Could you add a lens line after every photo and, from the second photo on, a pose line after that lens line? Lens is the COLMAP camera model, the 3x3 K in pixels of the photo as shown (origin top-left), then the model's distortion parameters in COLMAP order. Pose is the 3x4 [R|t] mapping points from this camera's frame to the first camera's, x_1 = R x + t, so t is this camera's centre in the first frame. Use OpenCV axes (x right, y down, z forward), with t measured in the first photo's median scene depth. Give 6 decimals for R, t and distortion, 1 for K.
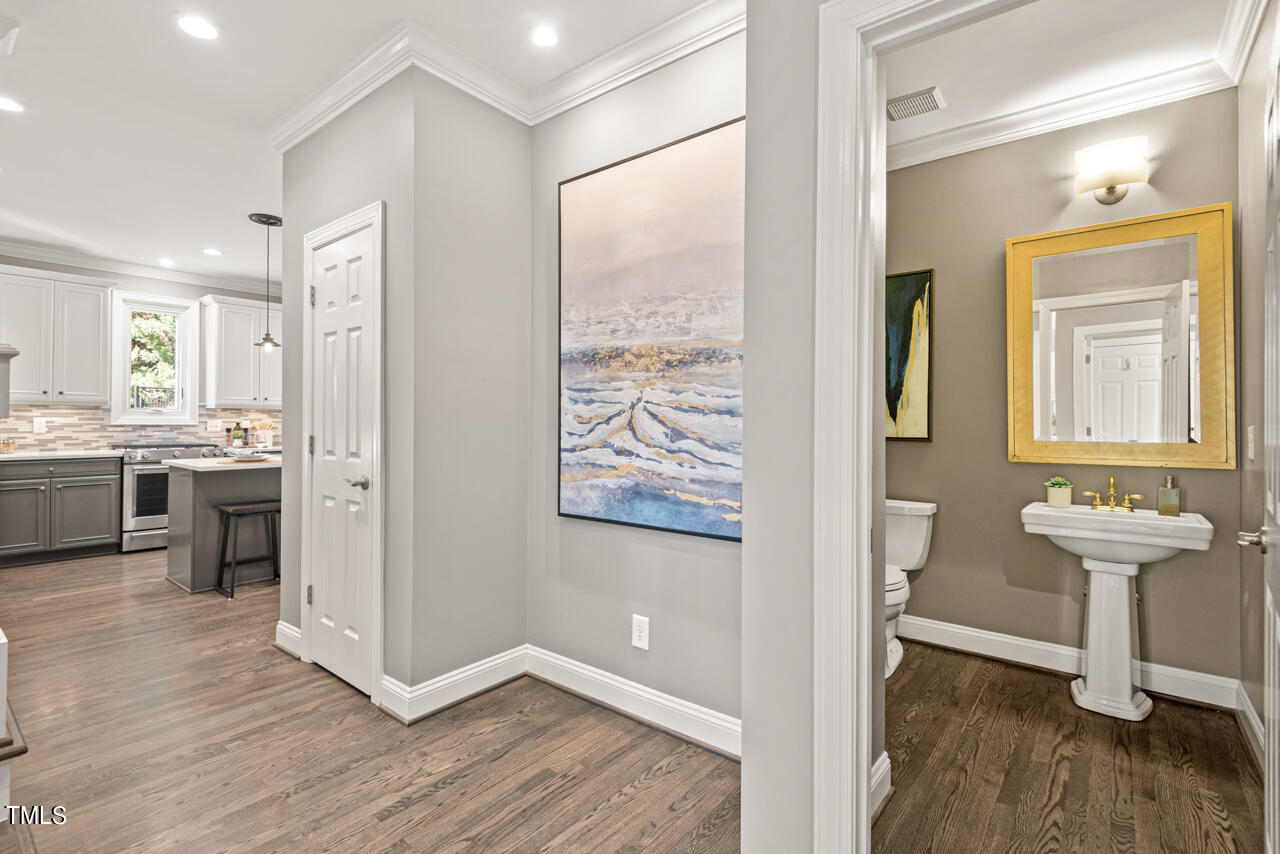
lens RADIAL K [[596.8, 0, 645.0], [0, 596.8, 416.4], [0, 0, 1]] dist [0.000935, 0.000923]
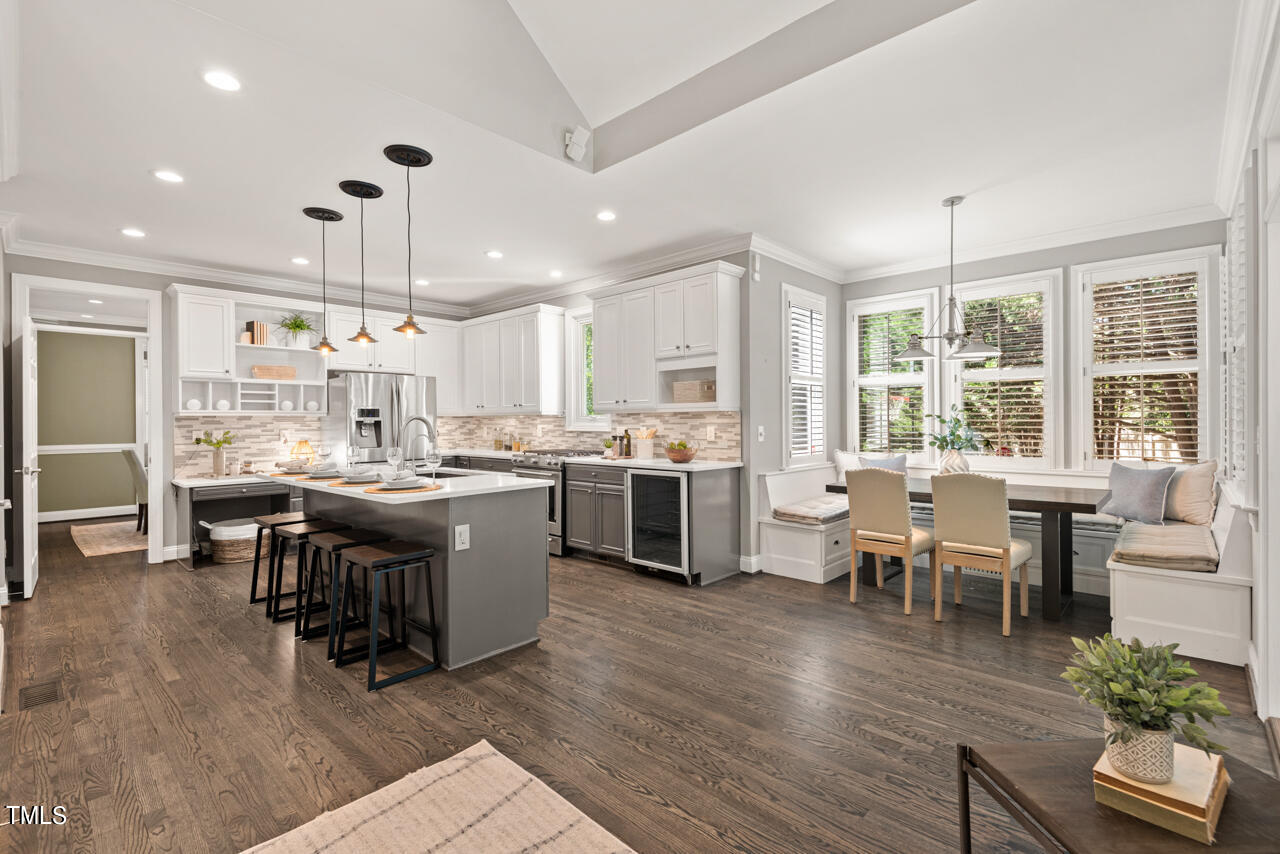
lens RADIAL K [[576.6, 0, 635.3], [0, 576.6, 419.7], [0, 0, 1]] dist [0.026068, -0.012485]
pose [[-0.081592, -0.006488, -0.996645, 0.188589], [0.013352, 0.999882, -0.007603, 0.003190], [0.996576, -0.013927, -0.081496, 1.296600]]
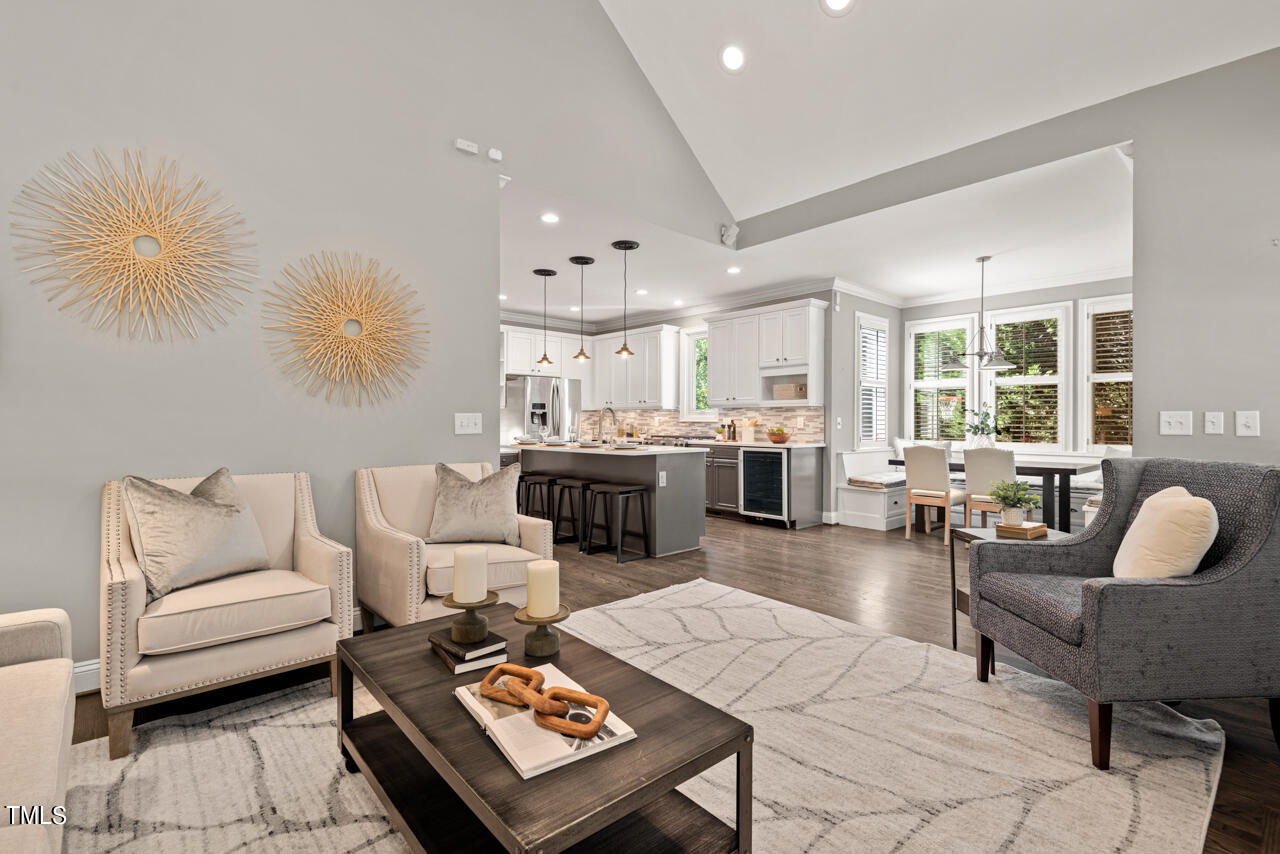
lens RADIAL K [[576.6, 0, 631.4], [0, 576.6, 421.5], [0, 0, 1]] dist [0.026068, -0.012485]
pose [[-0.165552, -0.005699, -0.986185, 0.554769], [0.001827, 0.999980, -0.006086, 0.023622], [0.986199, -0.002809, -0.165538, 1.188527]]
